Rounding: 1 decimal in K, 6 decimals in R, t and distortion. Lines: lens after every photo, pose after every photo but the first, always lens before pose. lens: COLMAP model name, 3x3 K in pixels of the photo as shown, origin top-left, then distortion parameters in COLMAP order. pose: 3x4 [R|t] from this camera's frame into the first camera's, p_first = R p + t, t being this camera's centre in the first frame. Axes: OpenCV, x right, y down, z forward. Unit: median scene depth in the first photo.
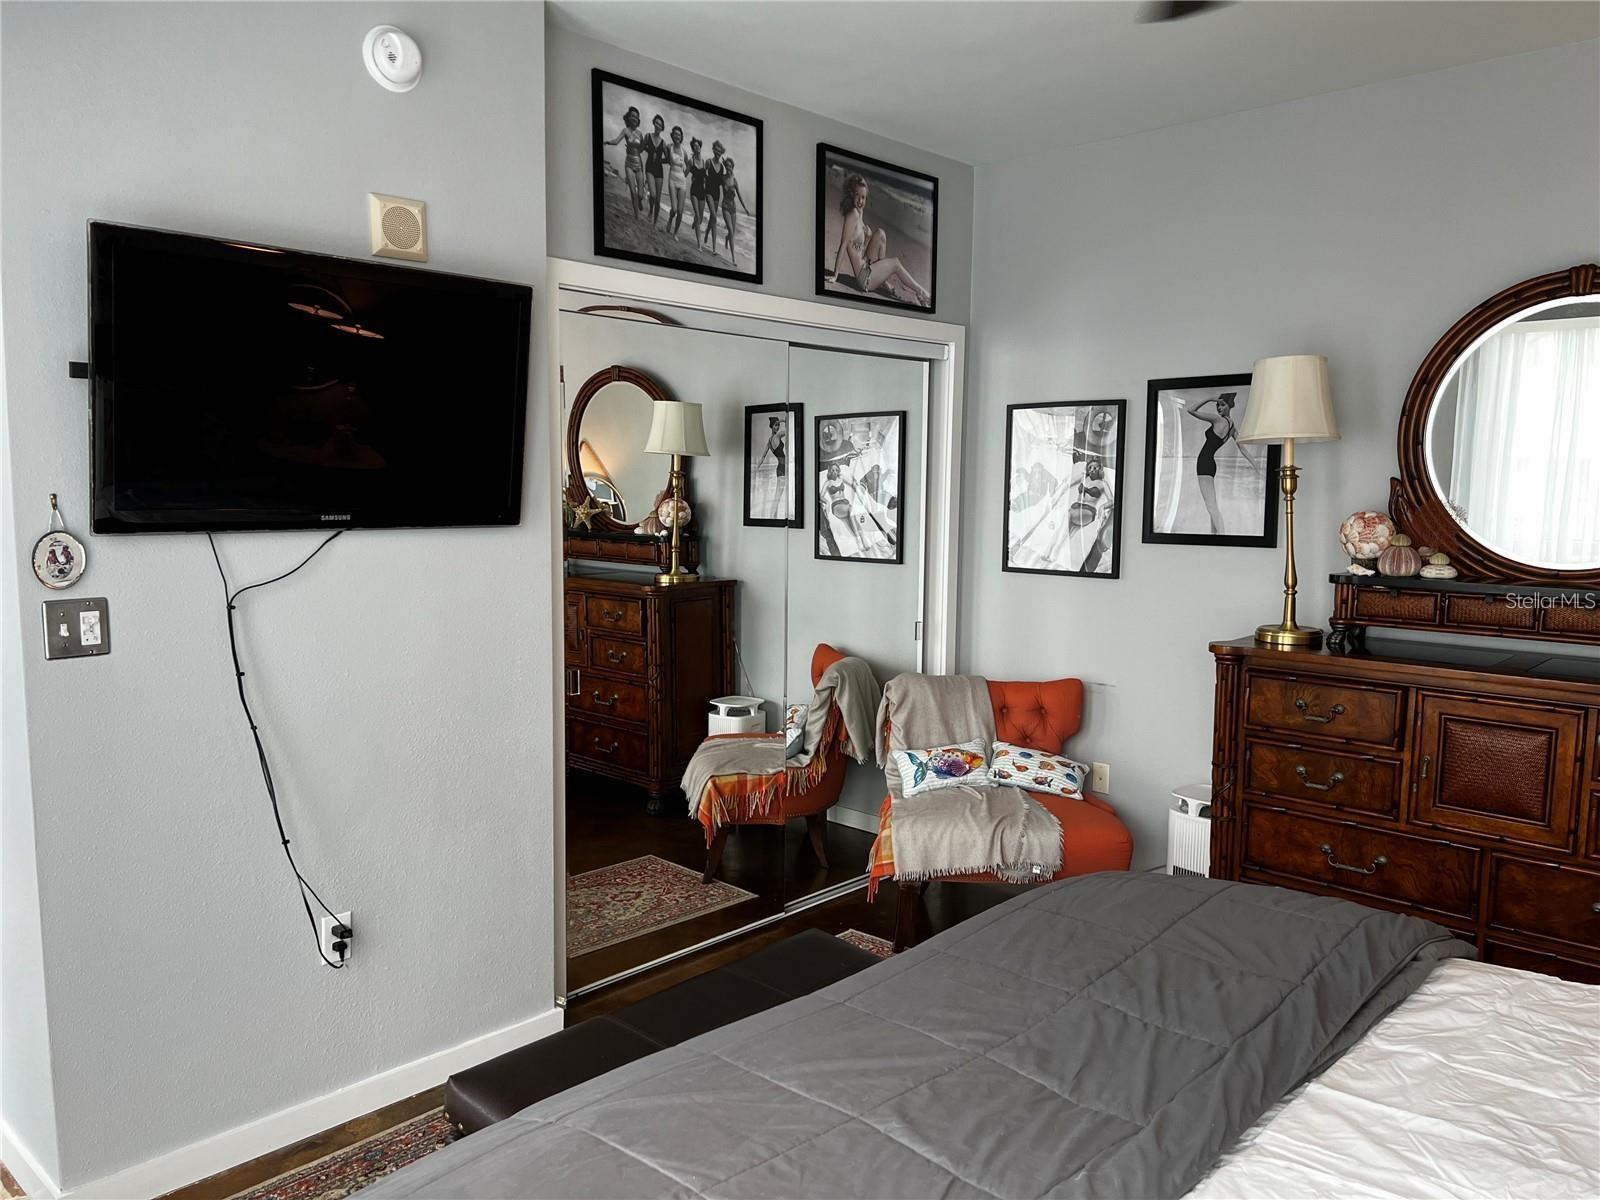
lens RADIAL K [[1198.2, 0, 805.2], [0, 1198.2, 603.4], [0, 0, 1]] dist [0.064787, -0.074630]
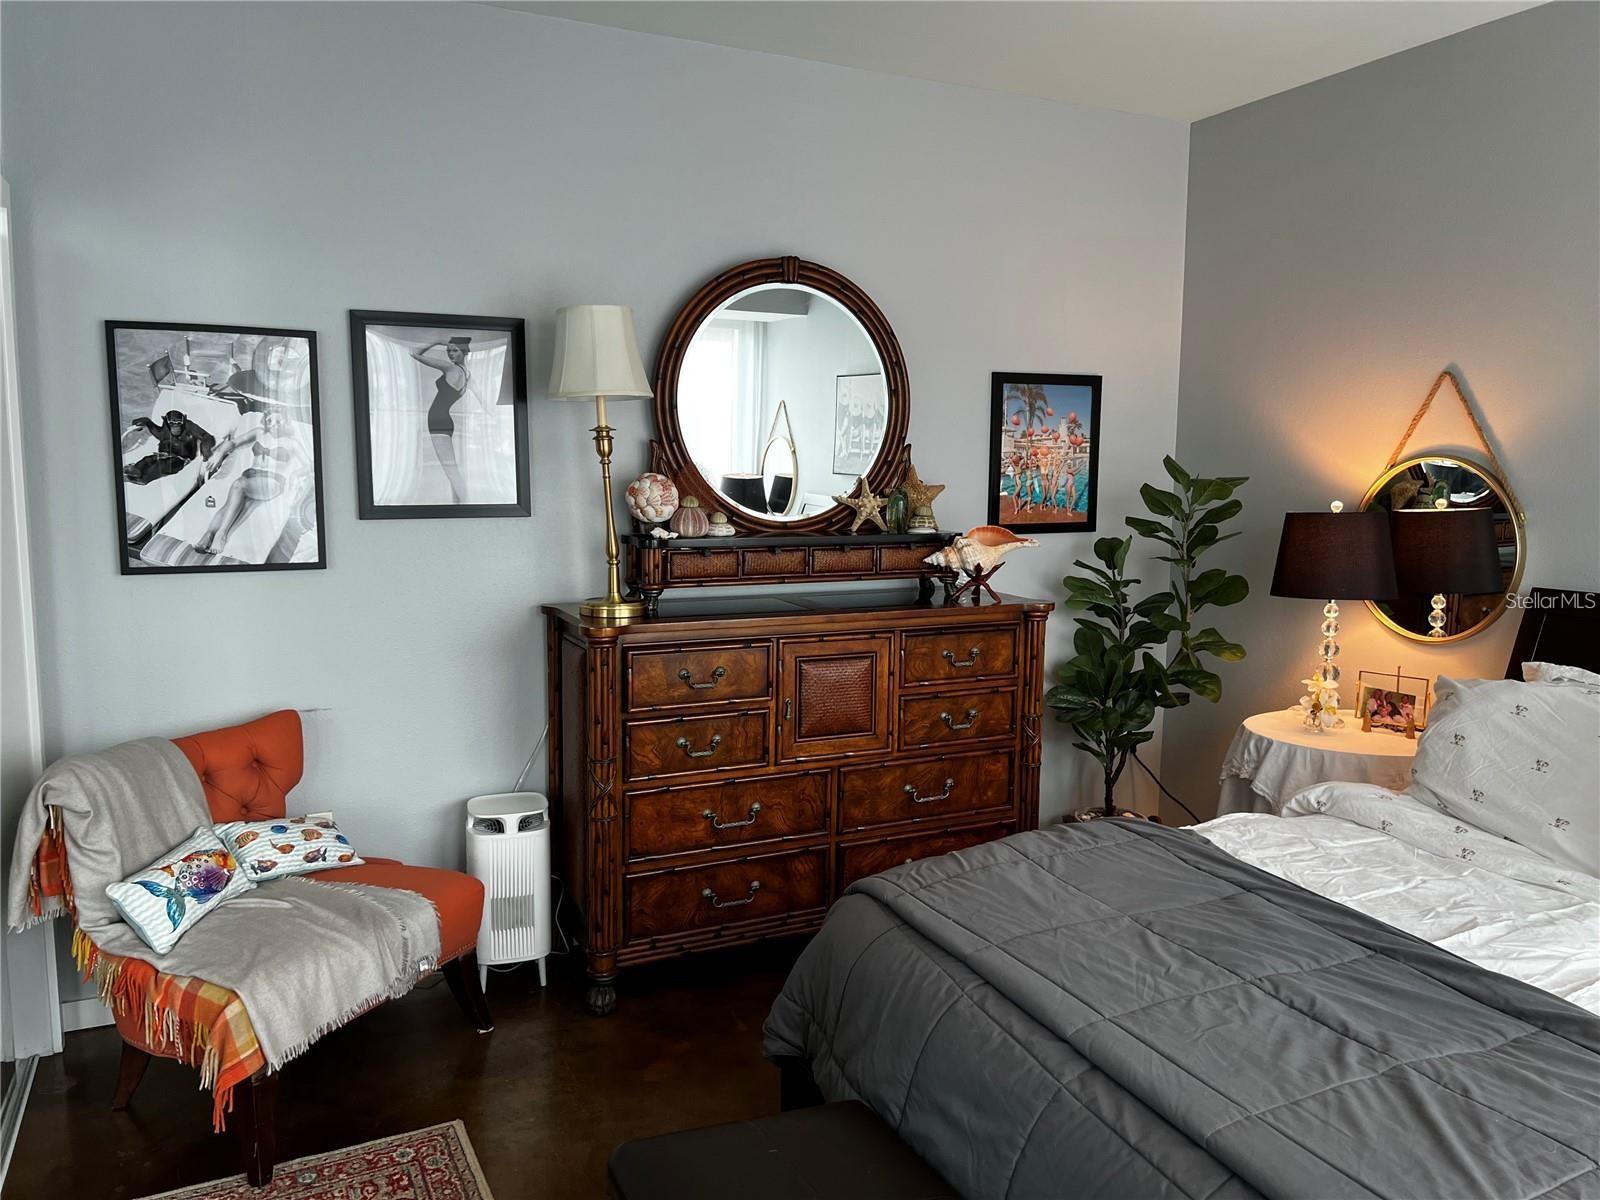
lens RADIAL K [[1198.2, 0, 806.1], [0, 1198.2, 602.7], [0, 0, 1]] dist [0.064787, -0.074630]
pose [[0.348664, -0.117948, 0.929797, -0.381007], [0.091165, 0.991614, 0.091603, -0.045544], [-0.932803, 0.052826, 0.356493, 0.489862]]
